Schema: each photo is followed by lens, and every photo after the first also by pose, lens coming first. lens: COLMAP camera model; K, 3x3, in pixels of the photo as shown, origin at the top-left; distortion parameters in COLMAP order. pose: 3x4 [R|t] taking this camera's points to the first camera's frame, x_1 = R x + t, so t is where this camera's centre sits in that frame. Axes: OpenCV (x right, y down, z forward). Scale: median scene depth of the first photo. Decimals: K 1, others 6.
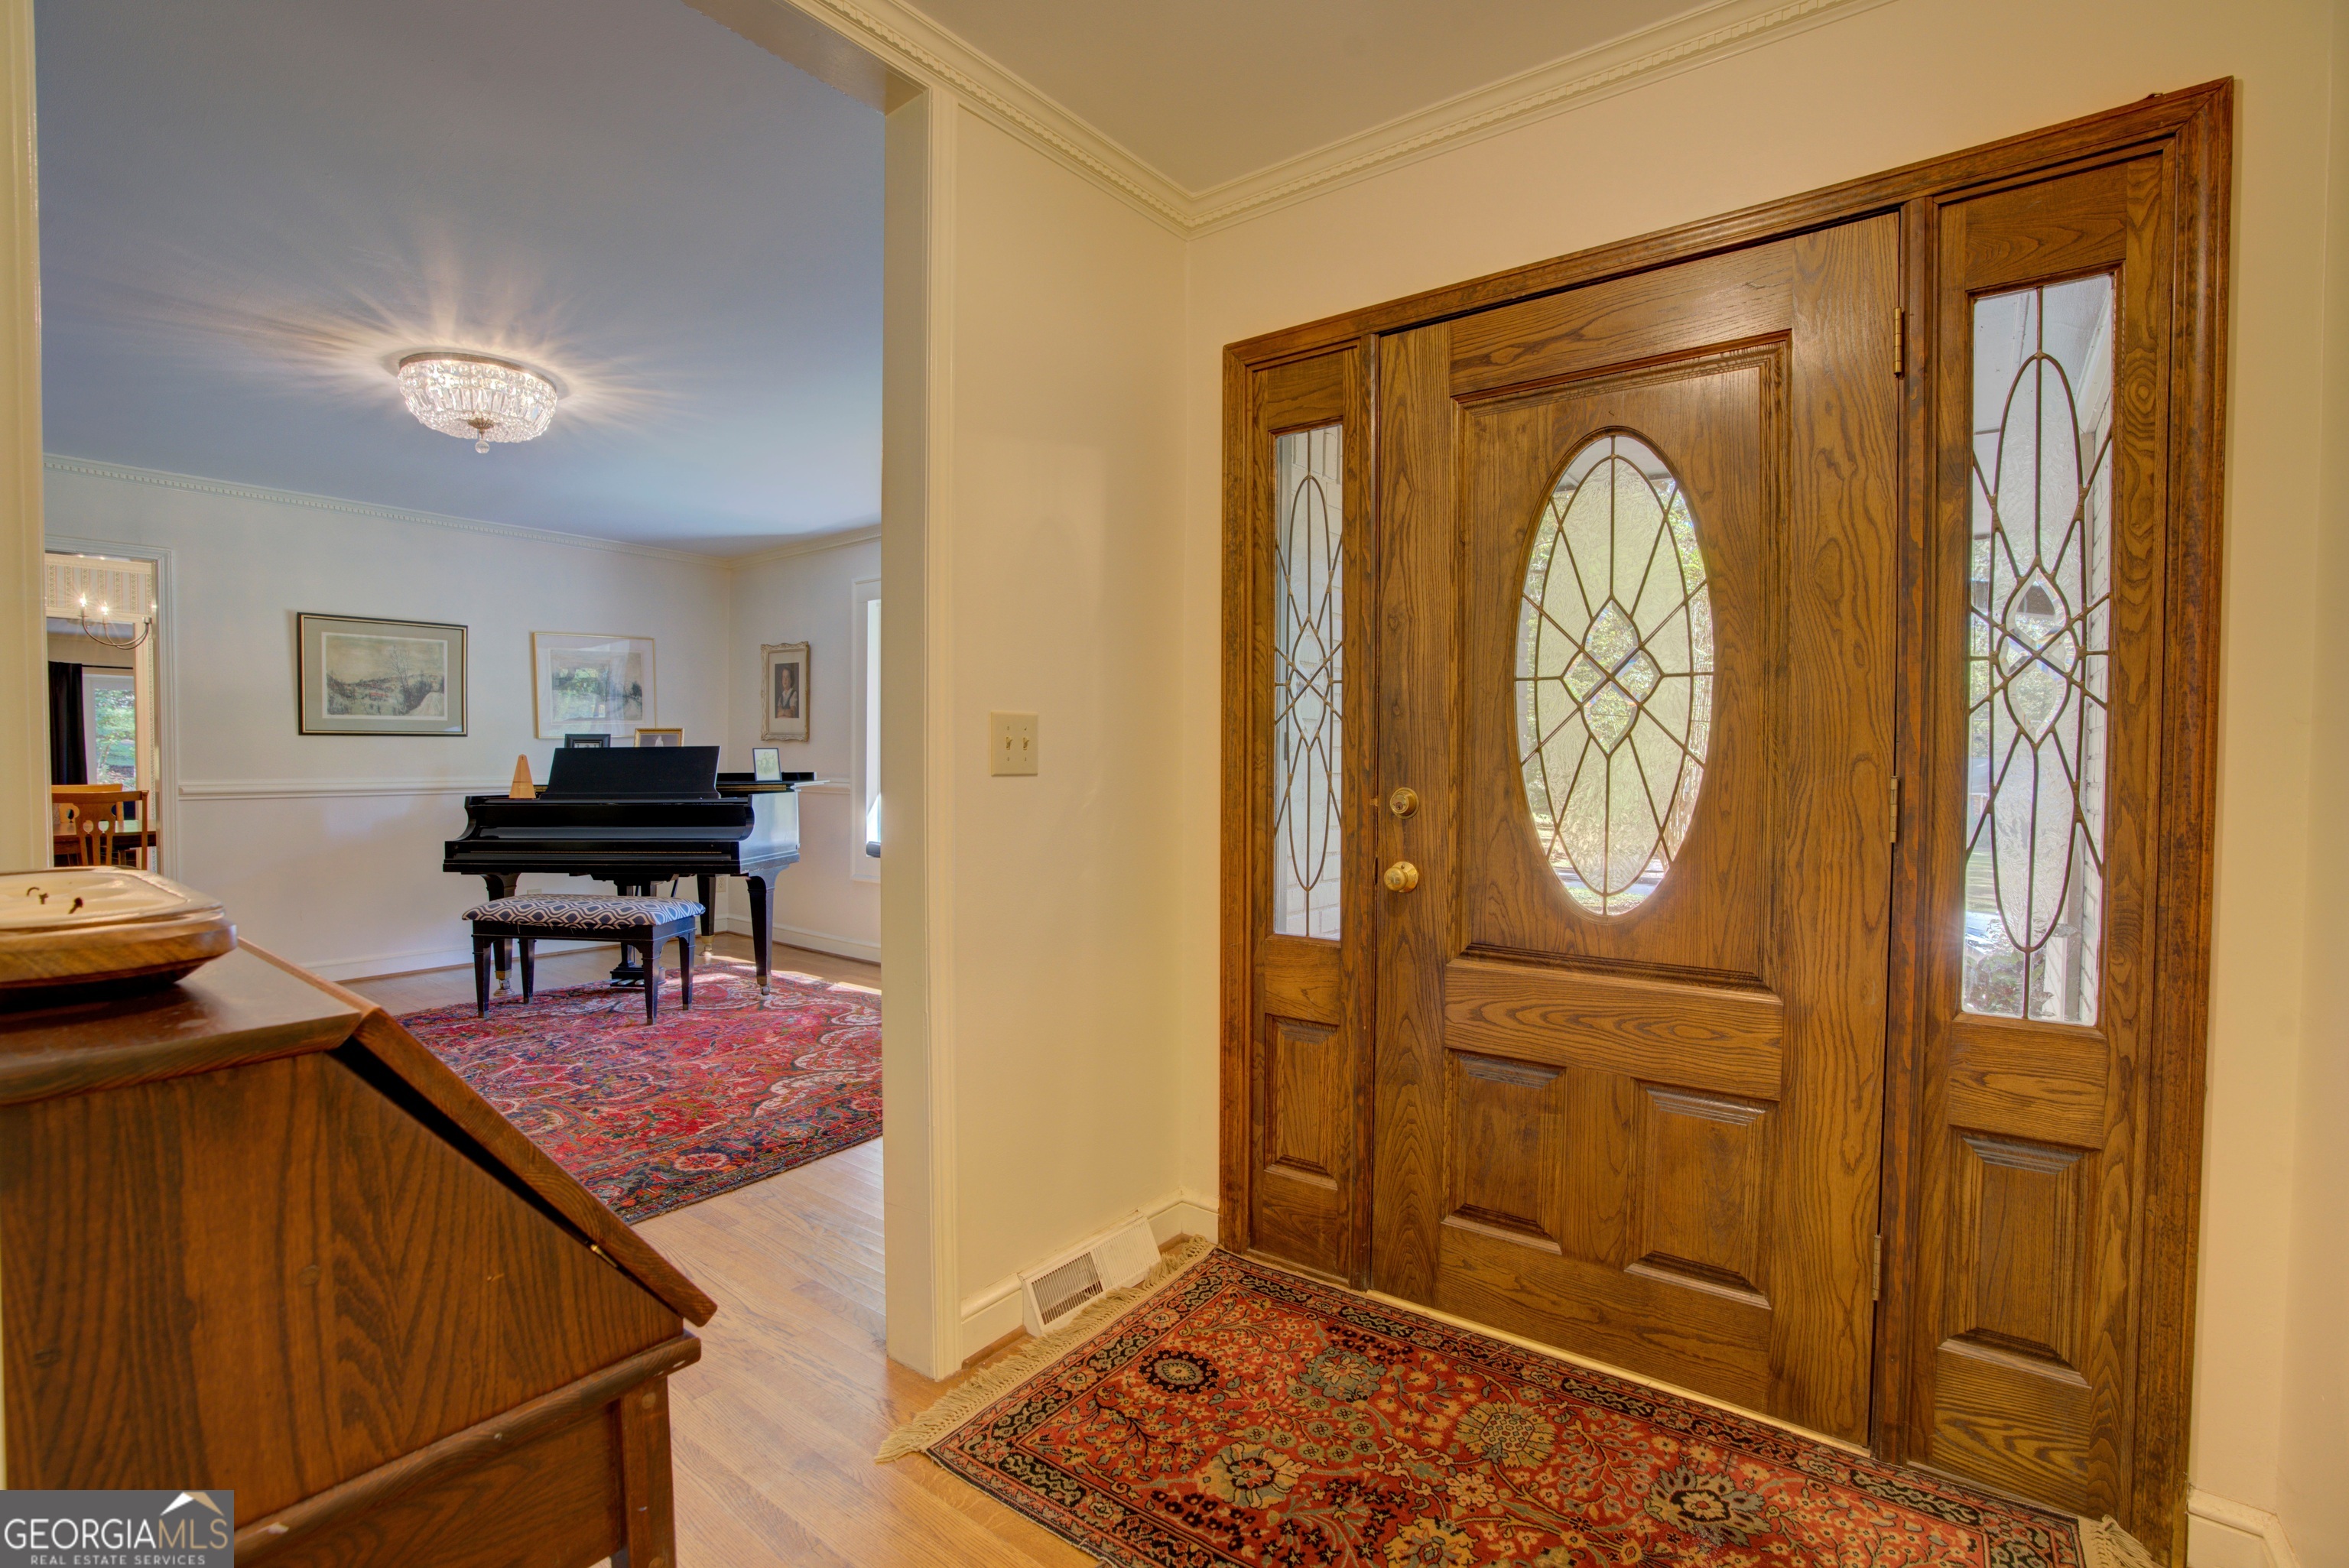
lens RADIAL K [[1065.0, 0, 1171.0], [0, 1065.0, 790.1], [0, 0, 1]] dist [-0.069649, 0.025144]
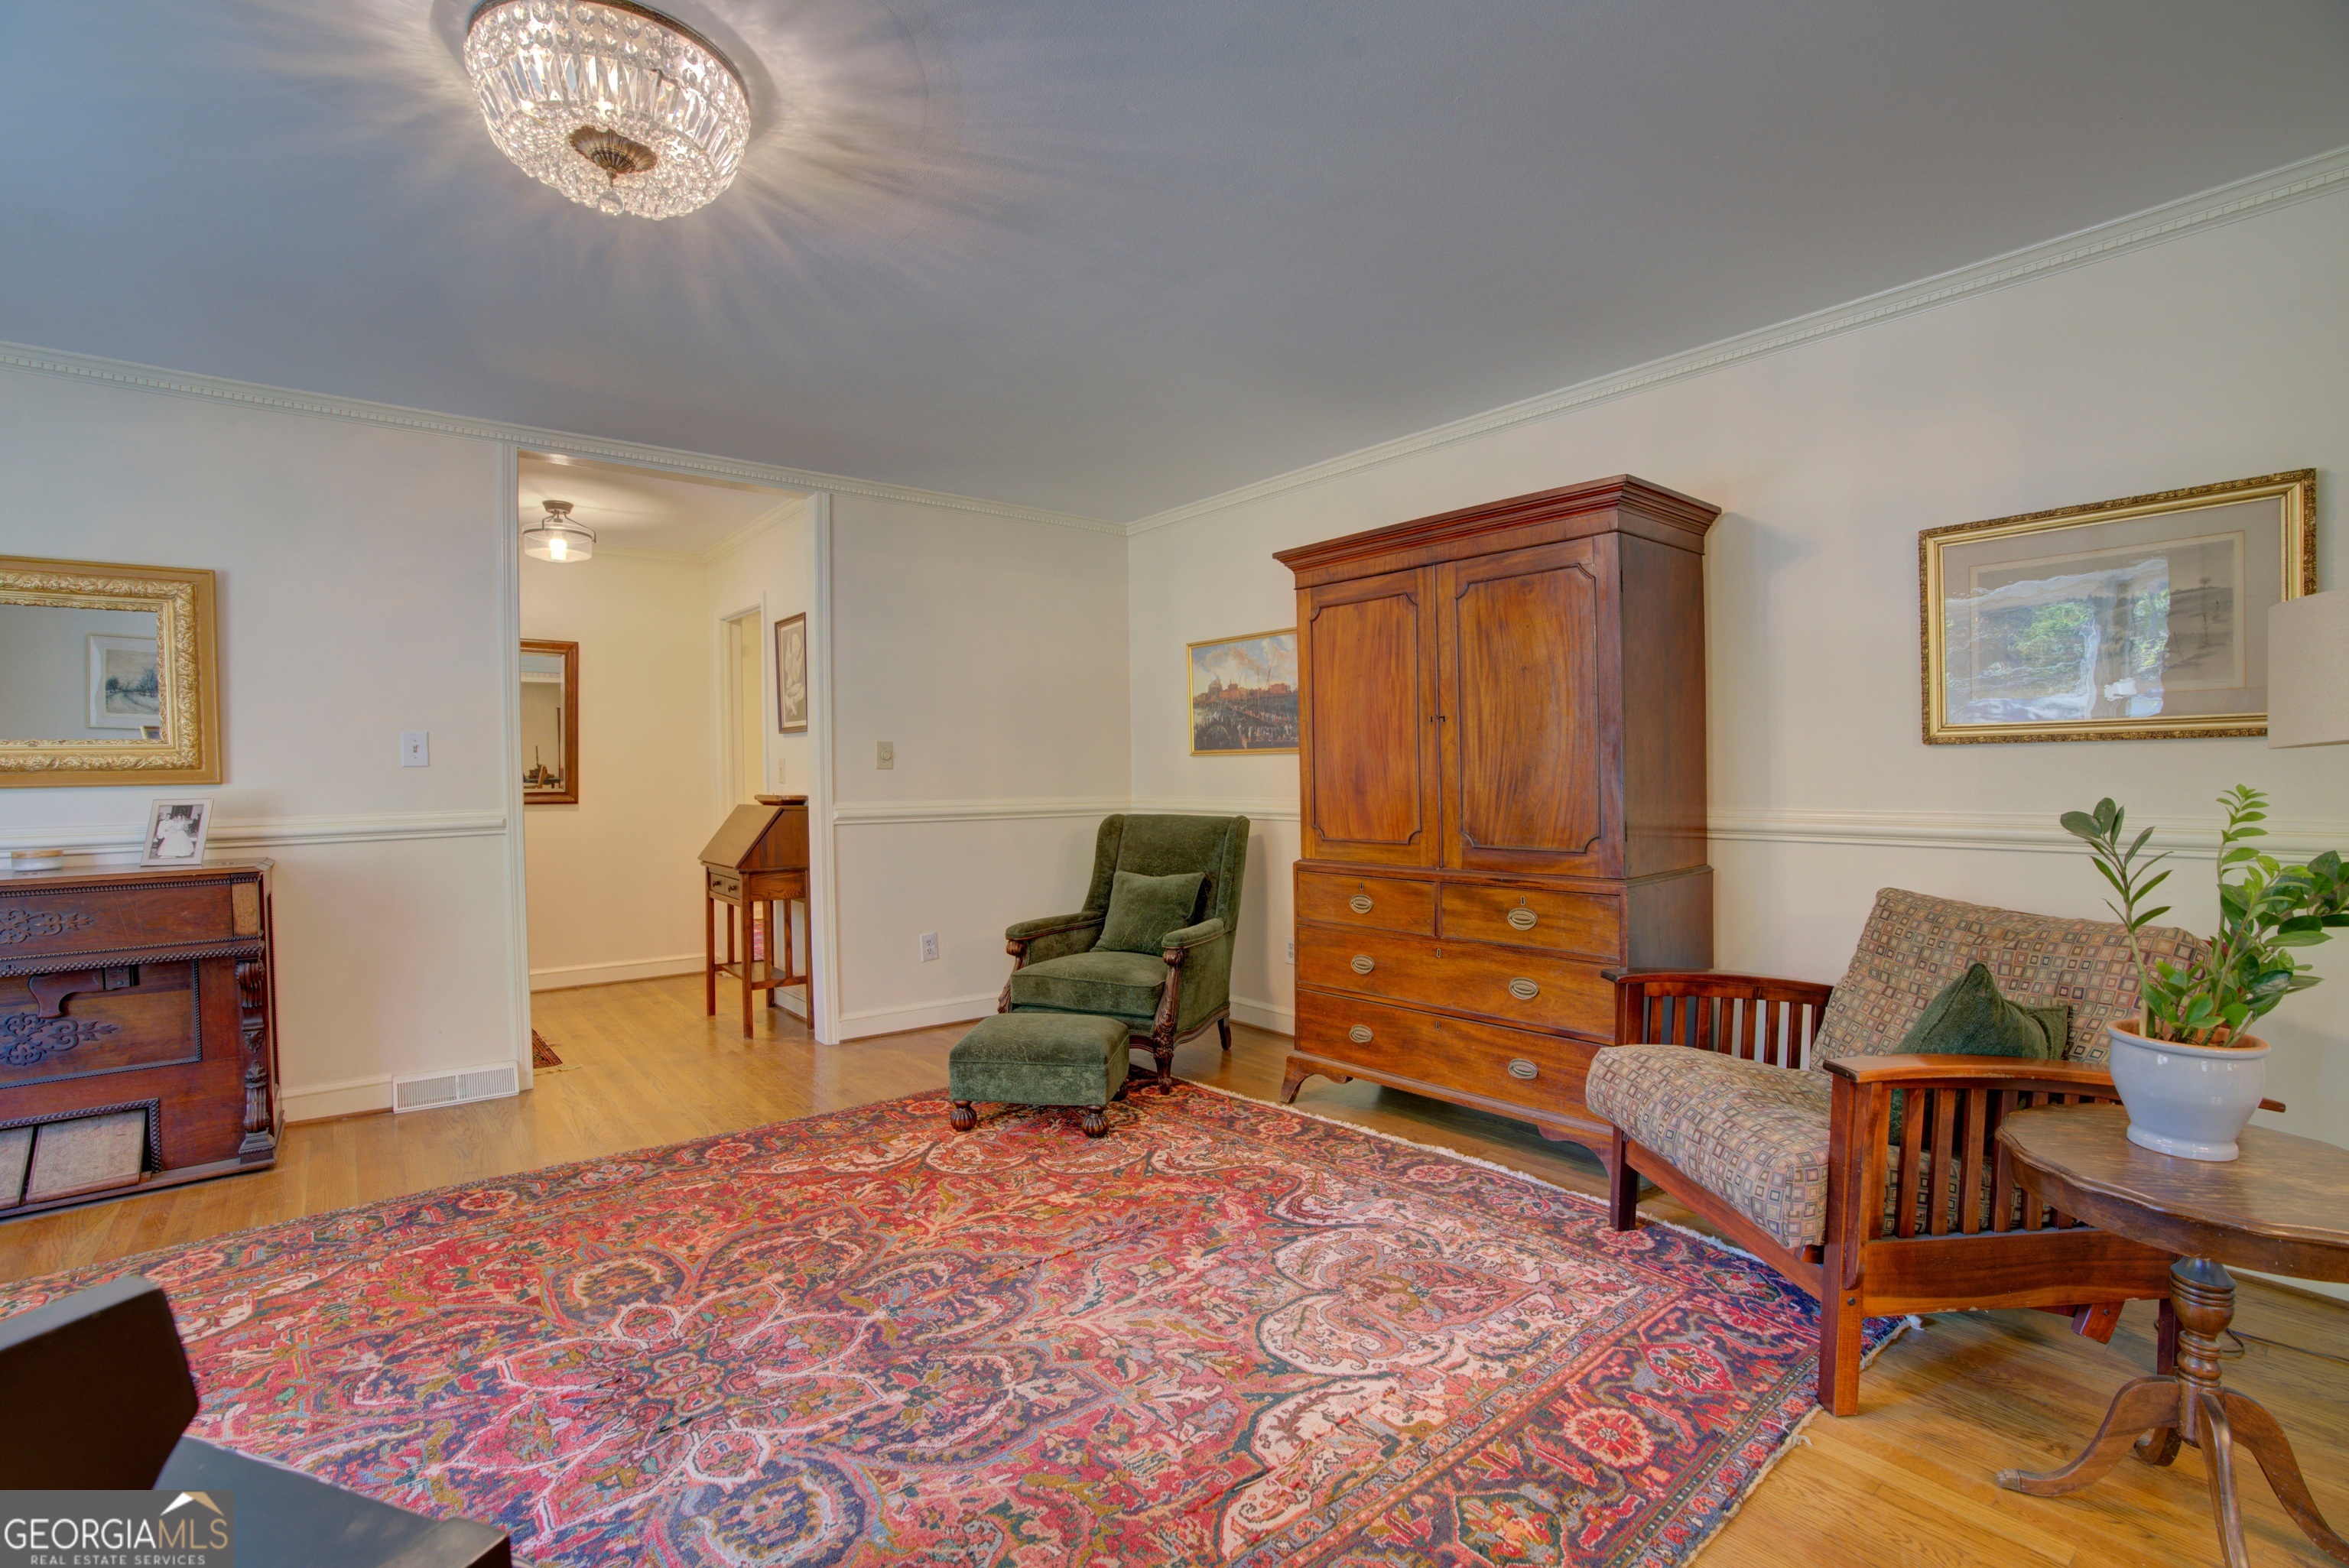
lens RADIAL K [[1065.0, 0, 1171.0], [0, 1065.0, 790.1], [0, 0, 1]] dist [-0.069649, 0.025144]
pose [[-0.971873, 0.007800, 0.235375, -1.123259], [0.018629, 0.998866, 0.043818, -0.043283], [-0.234766, 0.046971, -0.970916, 1.532579]]
